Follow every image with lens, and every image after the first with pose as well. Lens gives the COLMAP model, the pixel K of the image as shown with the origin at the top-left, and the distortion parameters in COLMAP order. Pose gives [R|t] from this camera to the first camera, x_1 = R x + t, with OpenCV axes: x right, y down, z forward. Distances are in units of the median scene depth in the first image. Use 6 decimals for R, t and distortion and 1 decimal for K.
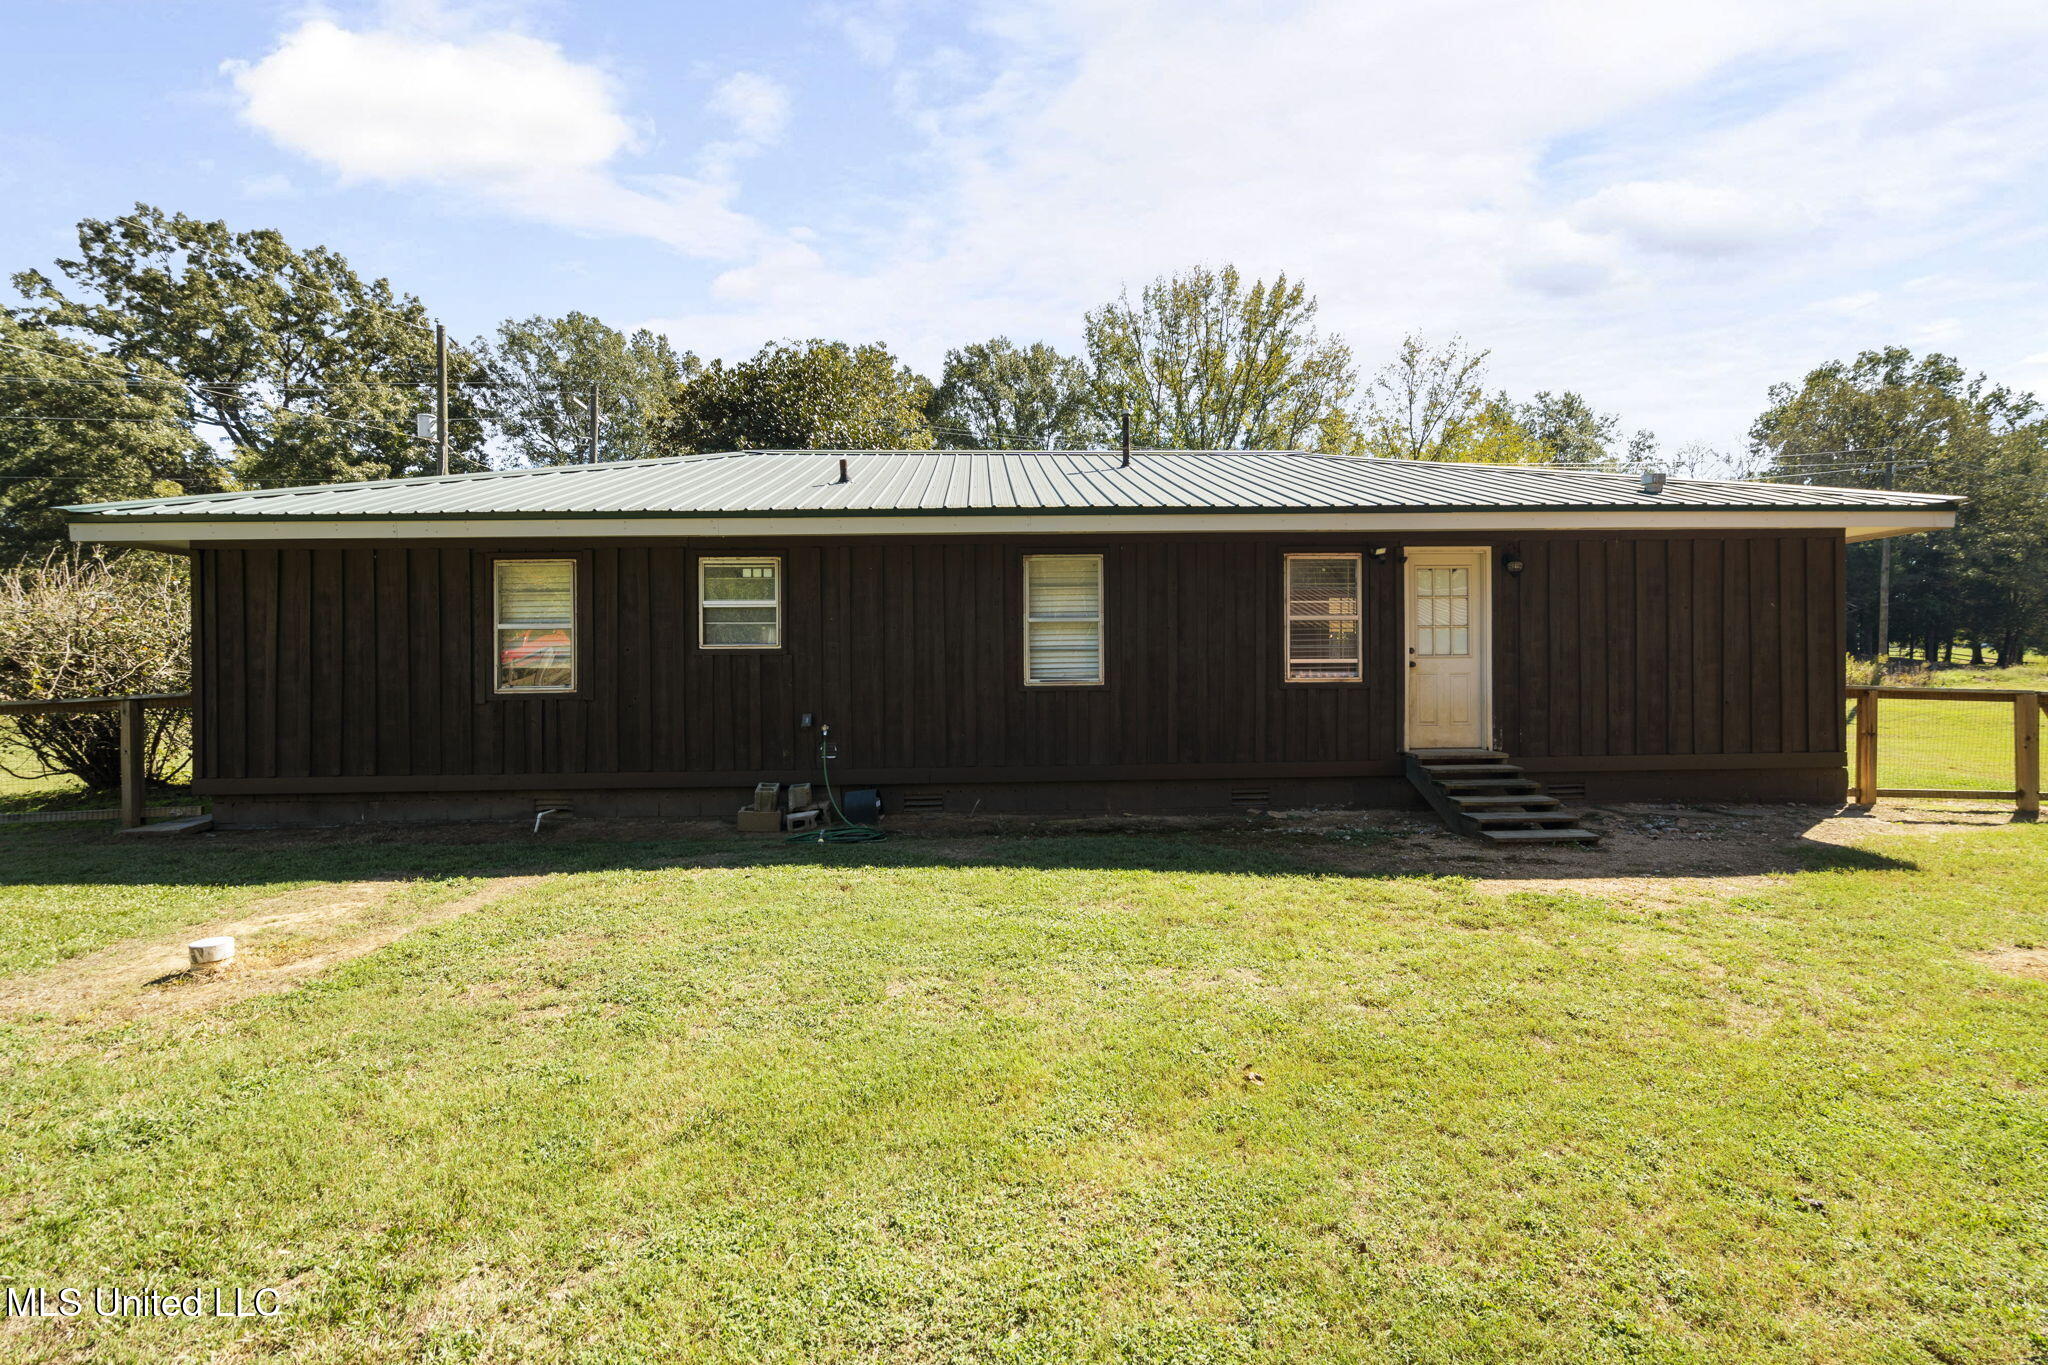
lens RADIAL K [[952.2, 0, 1005.8], [0, 952.2, 659.8], [0, 0, 1]] dist [-0.000836, -0.000757]
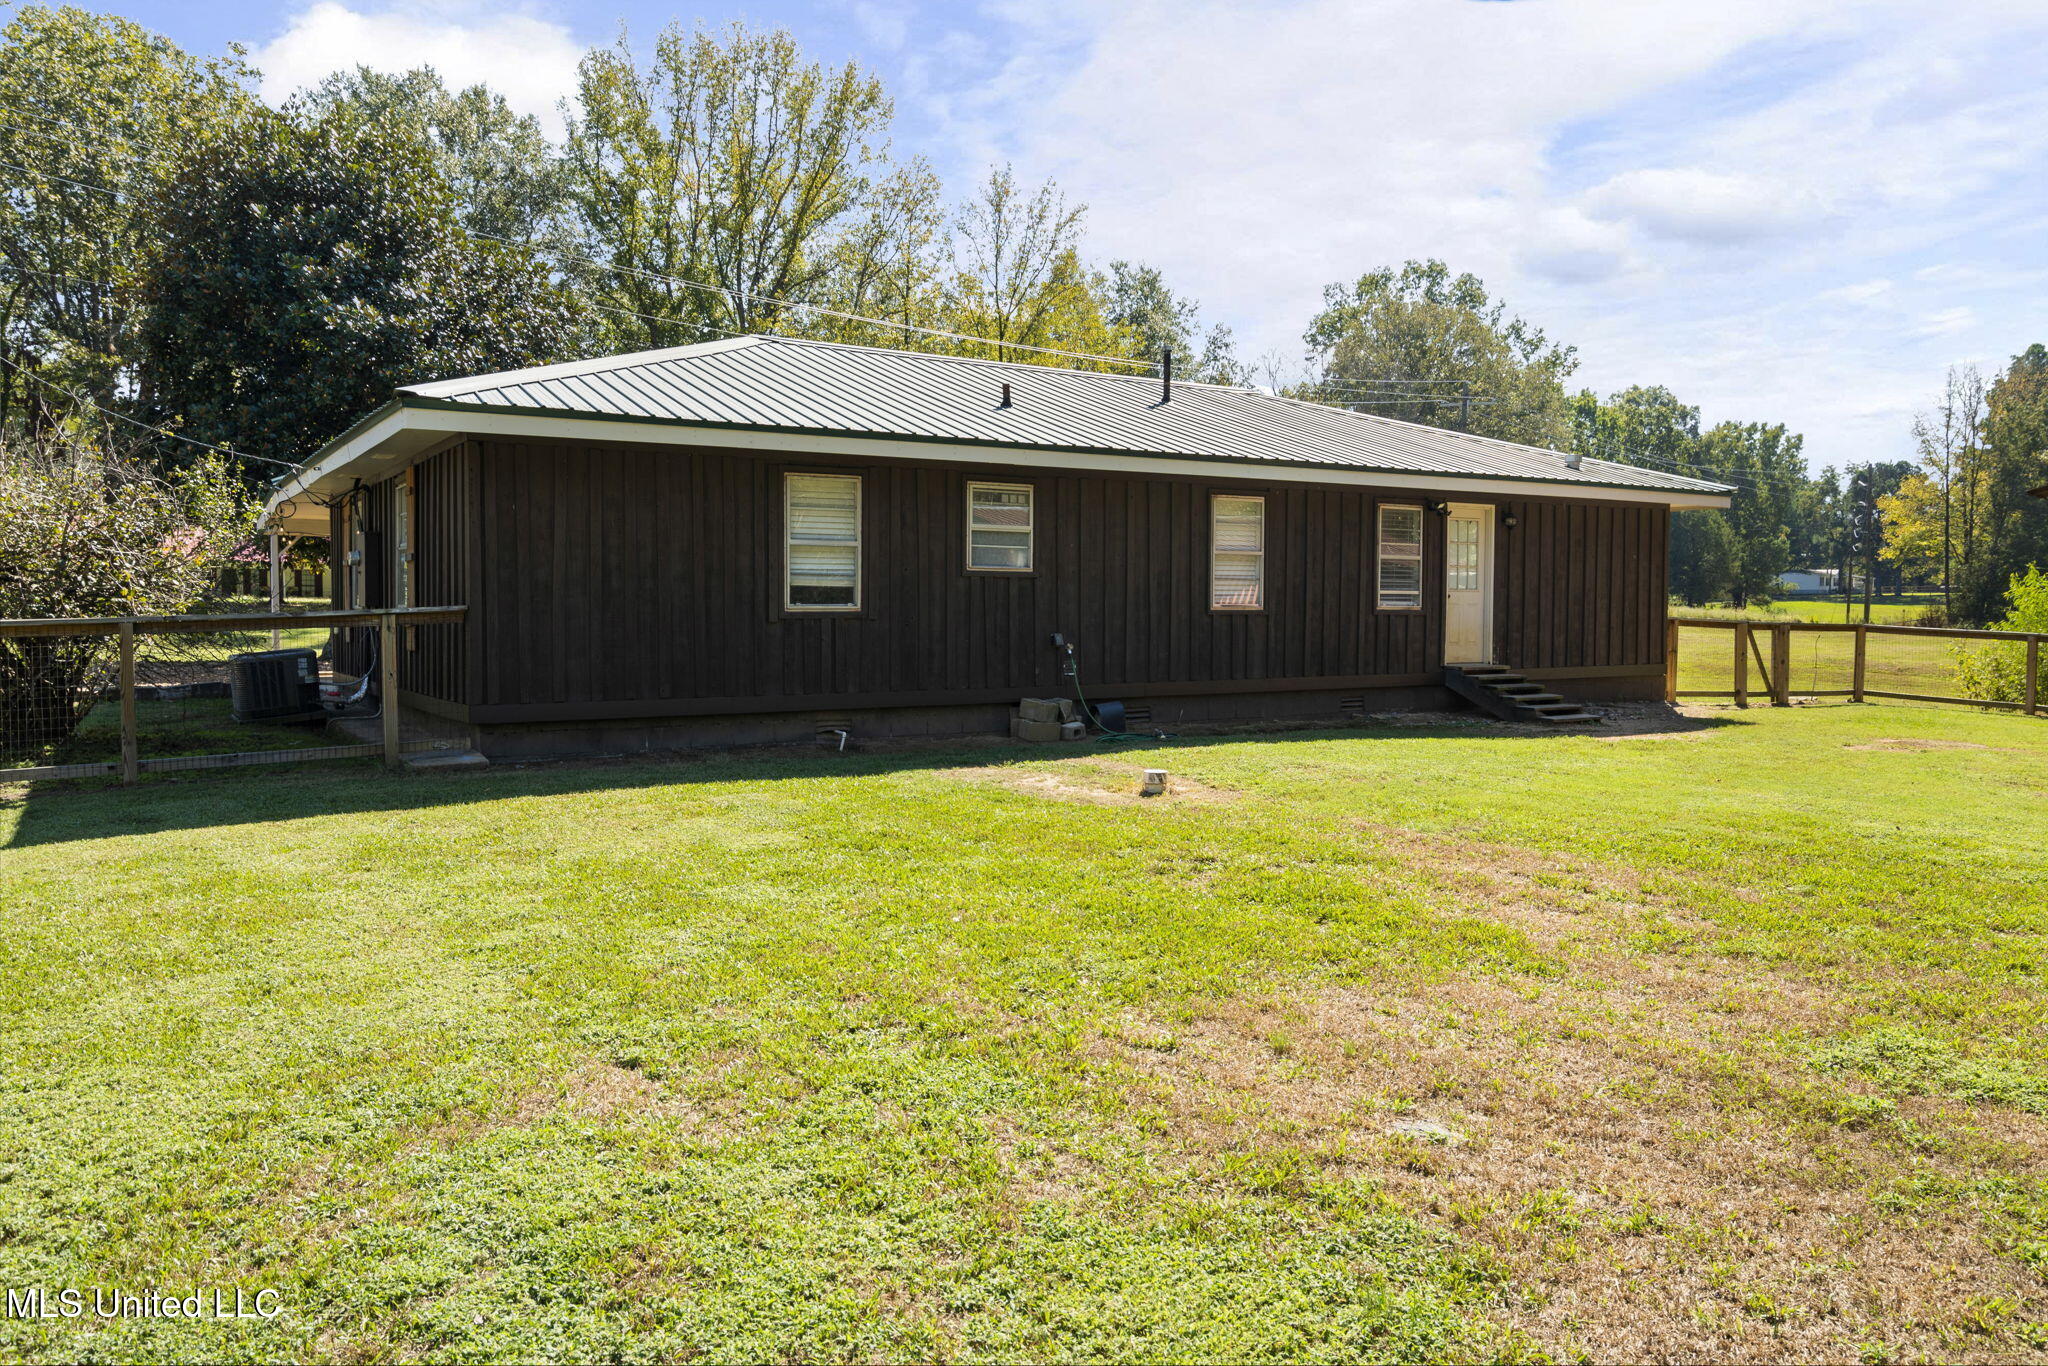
lens RADIAL K [[1500.0, 0, 1026.7], [0, 1500.0, 647.7], [0, 0, 1]] dist [0.006446, 0.001259]
pose [[0.860419, -0.001893, 0.509583, -1.050970], [-0.017600, 0.999286, 0.033428, 0.016006], [-0.509282, -0.037731, 0.859772, -0.419068]]
